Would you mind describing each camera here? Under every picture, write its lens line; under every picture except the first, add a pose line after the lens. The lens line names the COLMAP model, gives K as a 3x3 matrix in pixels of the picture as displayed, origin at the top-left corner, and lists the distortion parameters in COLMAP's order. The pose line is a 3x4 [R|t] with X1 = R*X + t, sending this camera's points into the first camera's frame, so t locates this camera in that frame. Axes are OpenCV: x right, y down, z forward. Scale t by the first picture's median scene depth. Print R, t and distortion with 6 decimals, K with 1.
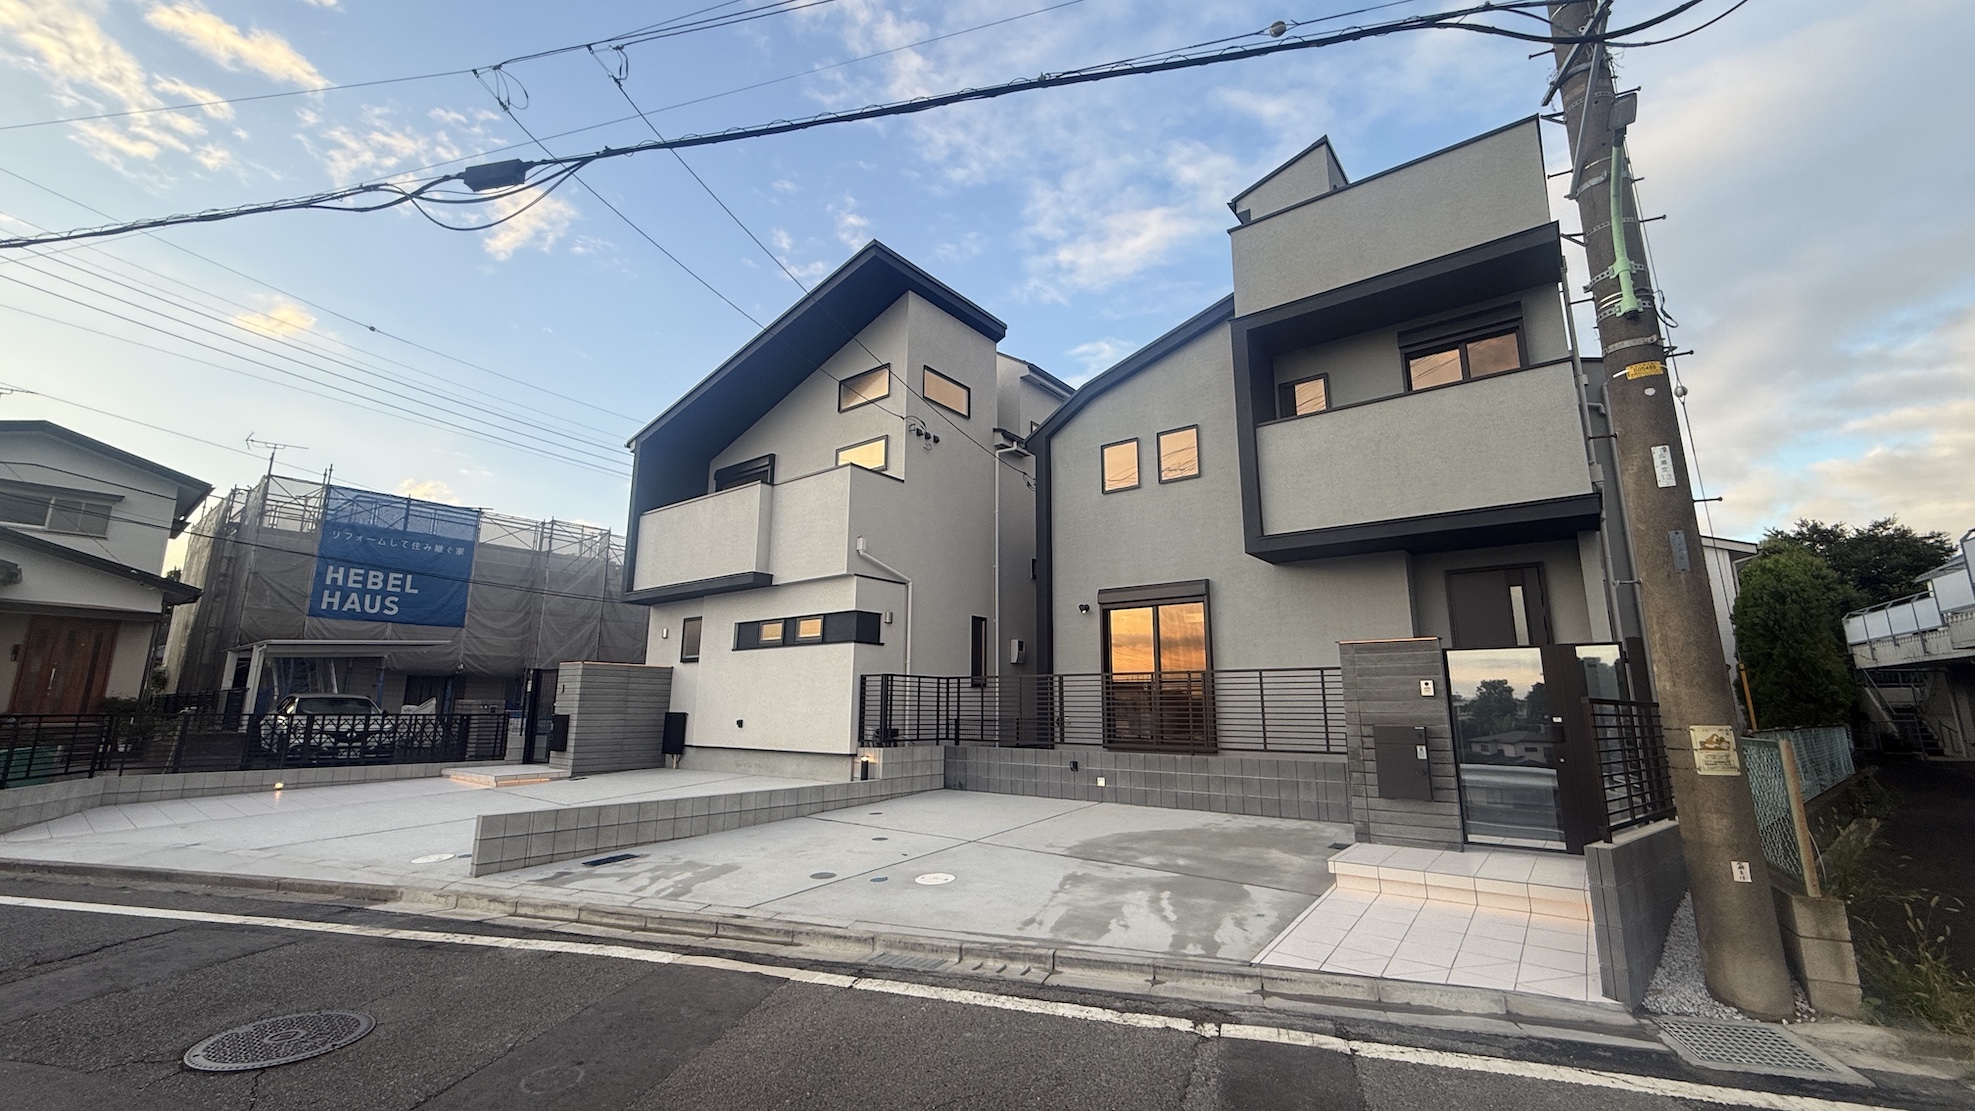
lens RADIAL K [[788.4, 0, 988.8], [0, 788.4, 555.1], [0, 0, 1]] dist [0.000025, 0.000682]
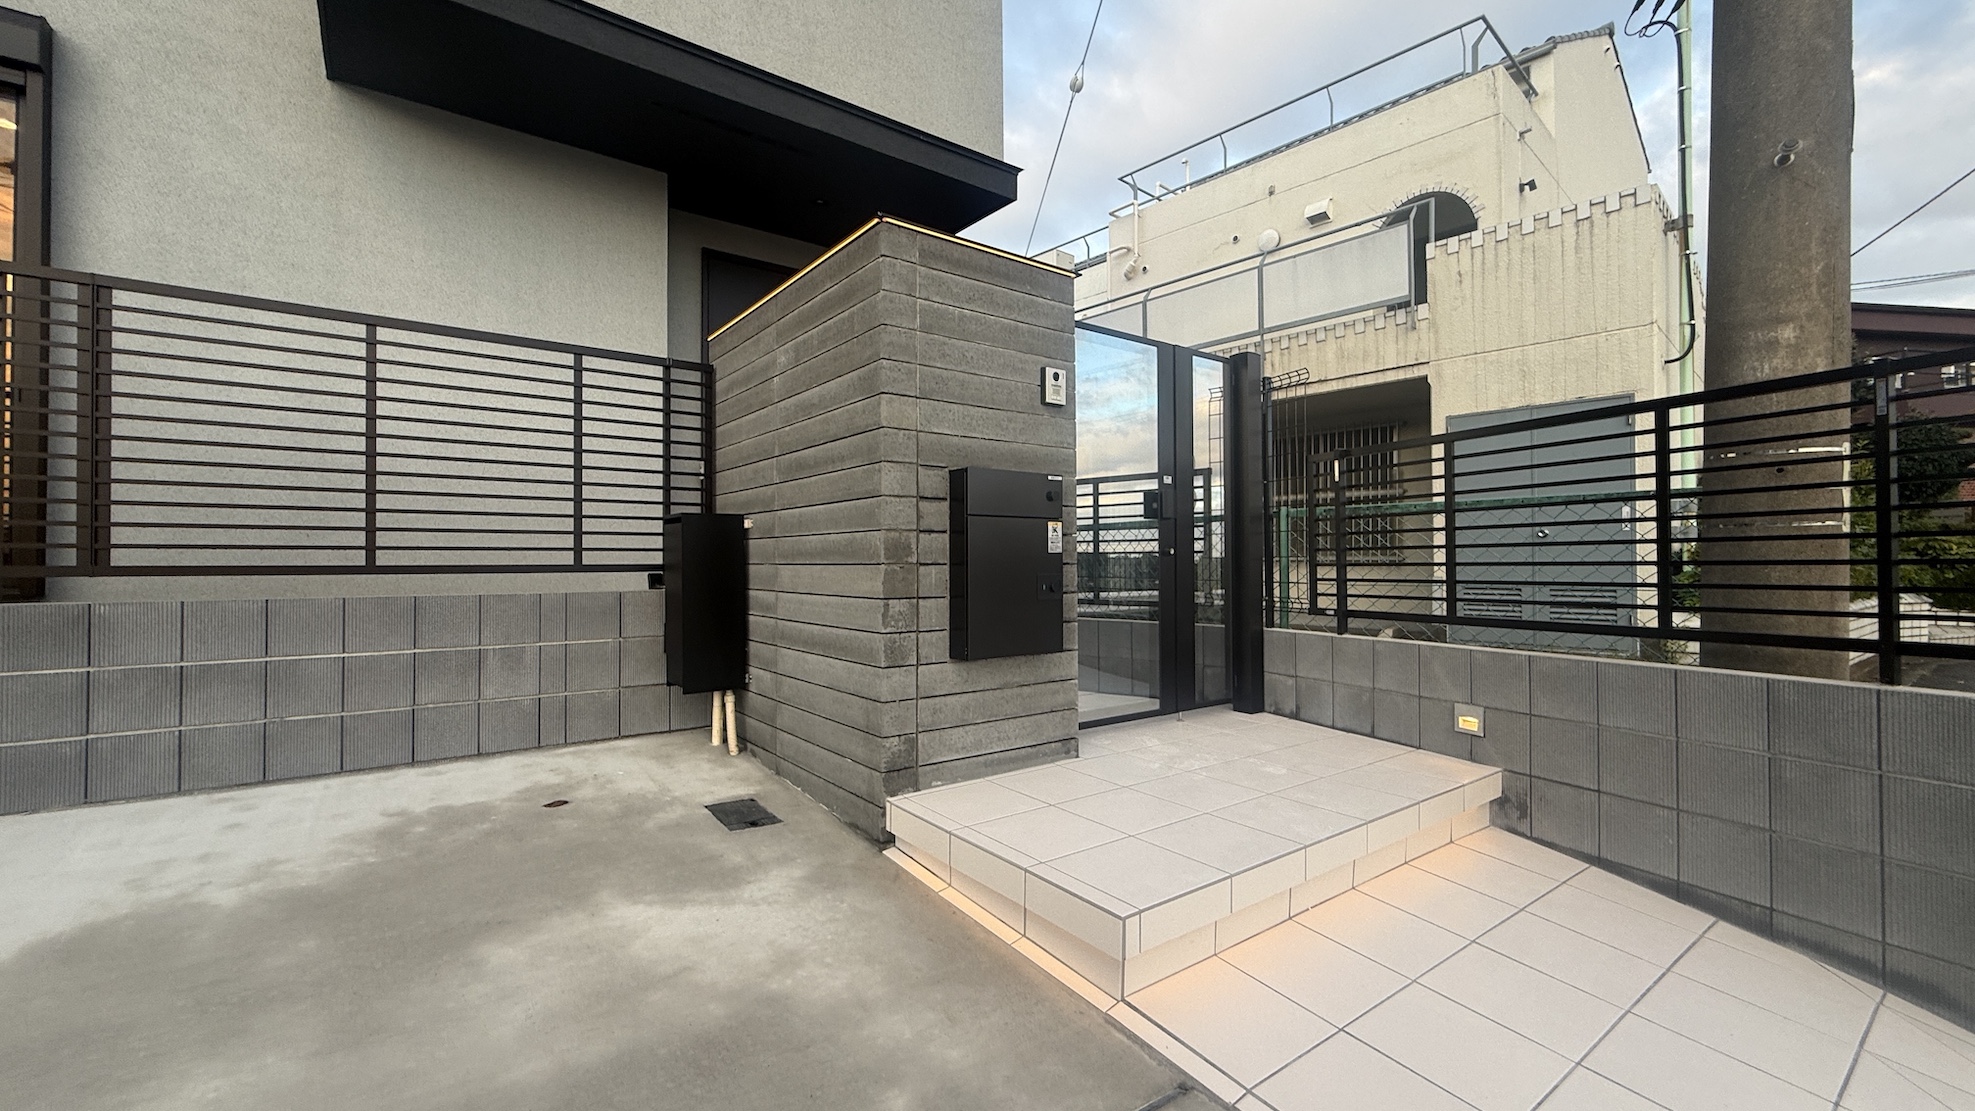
lens RADIAL K [[788.4, 0, 973.0], [0, 788.4, 549.6], [0, 0, 1]] dist [0.000025, 0.000682]
pose [[0.274776, 0.007796, 0.961477, 0.080813], [-0.181399, 0.982430, 0.043876, 0.131329], [-0.944242, -0.186467, 0.271363, 0.495506]]
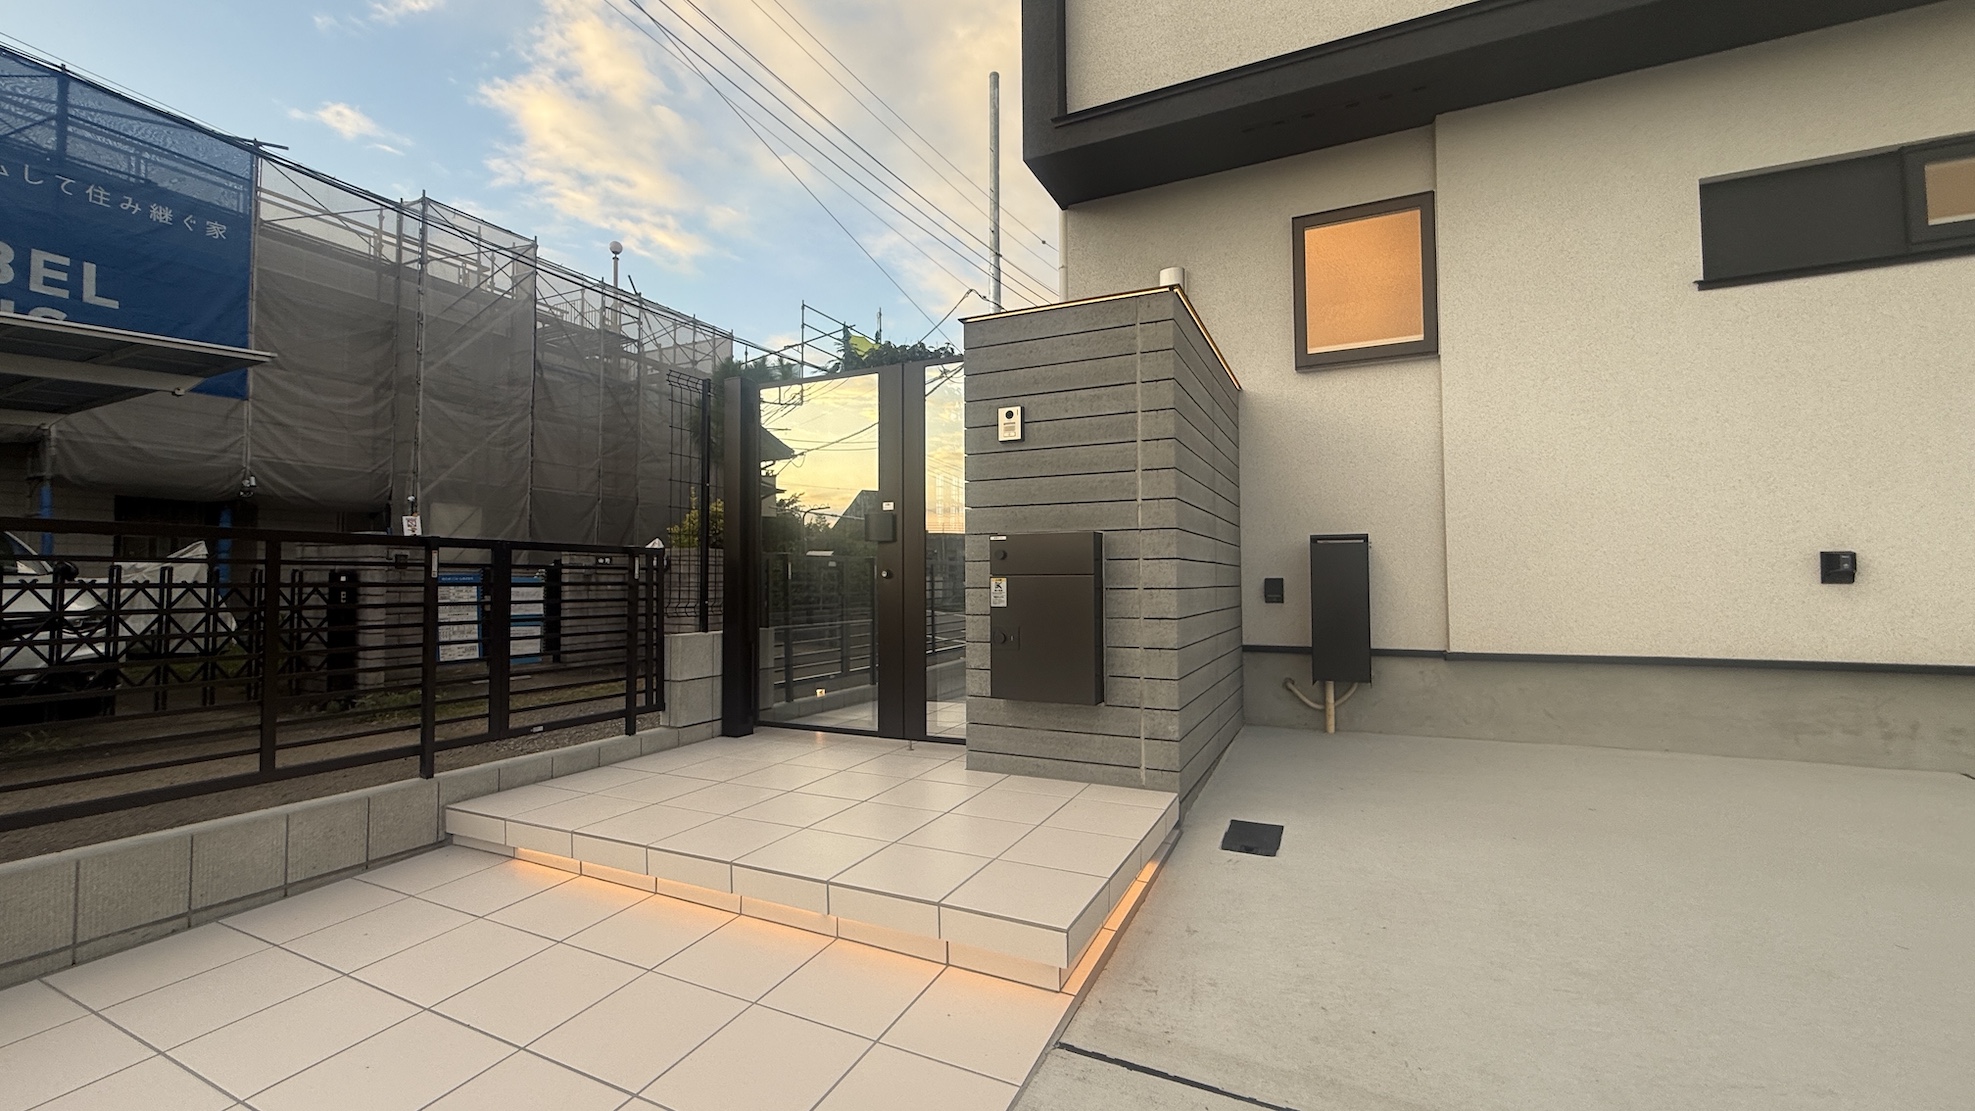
lens RADIAL K [[788.4, 0, 981.5], [0, 788.4, 554.7], [0, 0, 1]] dist [0.000025, 0.000682]
pose [[0.977578, -0.002748, 0.210556, -0.637288], [-0.030131, 0.987800, 0.152782, 0.184498], [-0.208408, -0.155701, 0.965569, 0.833886]]
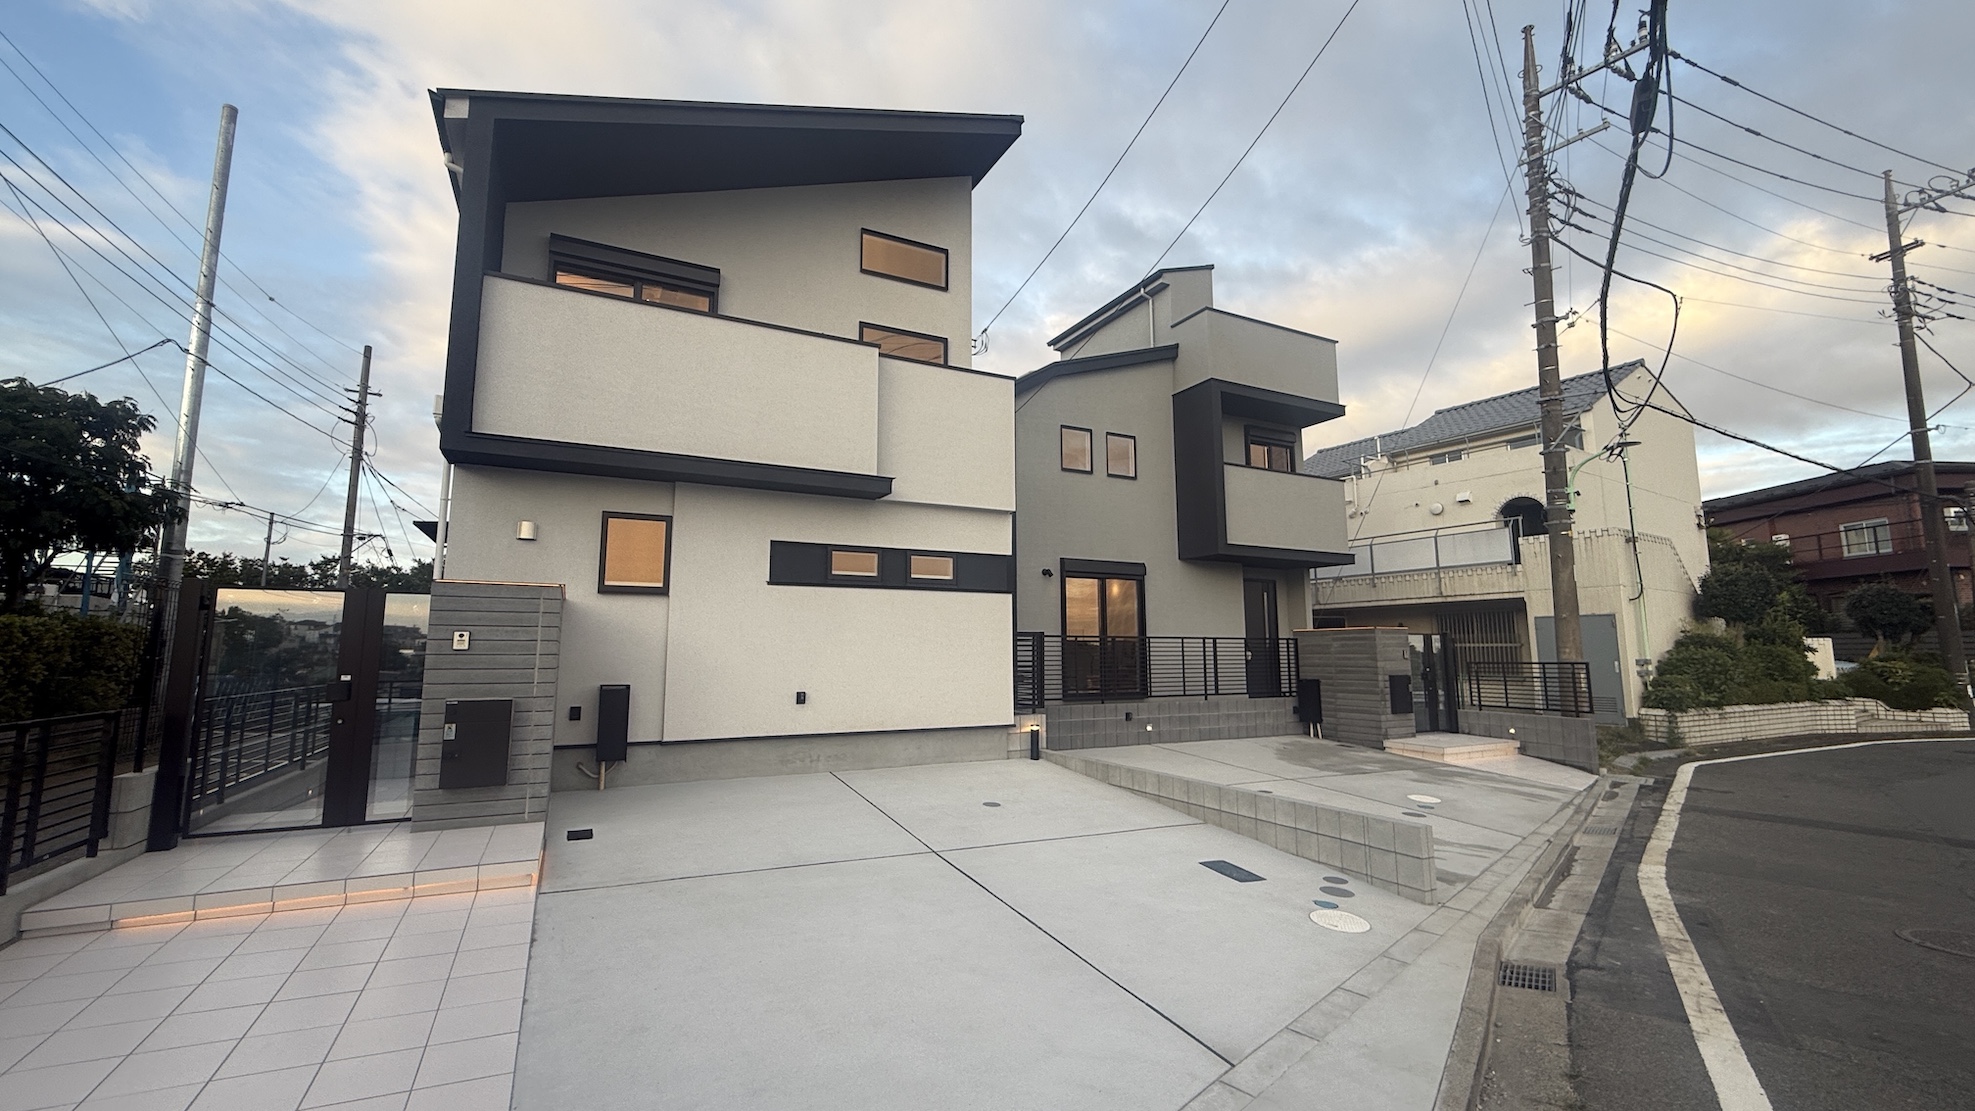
lens RADIAL K [[788.4, 0, 981.9], [0, 788.4, 552.3], [0, 0, 1]] dist [0.000025, 0.000682]
pose [[0.418885, 0.111719, 0.901141, -0.869048], [-0.171617, 0.984257, -0.042249, 0.098971], [-0.891674, -0.136954, 0.431463, 0.611024]]
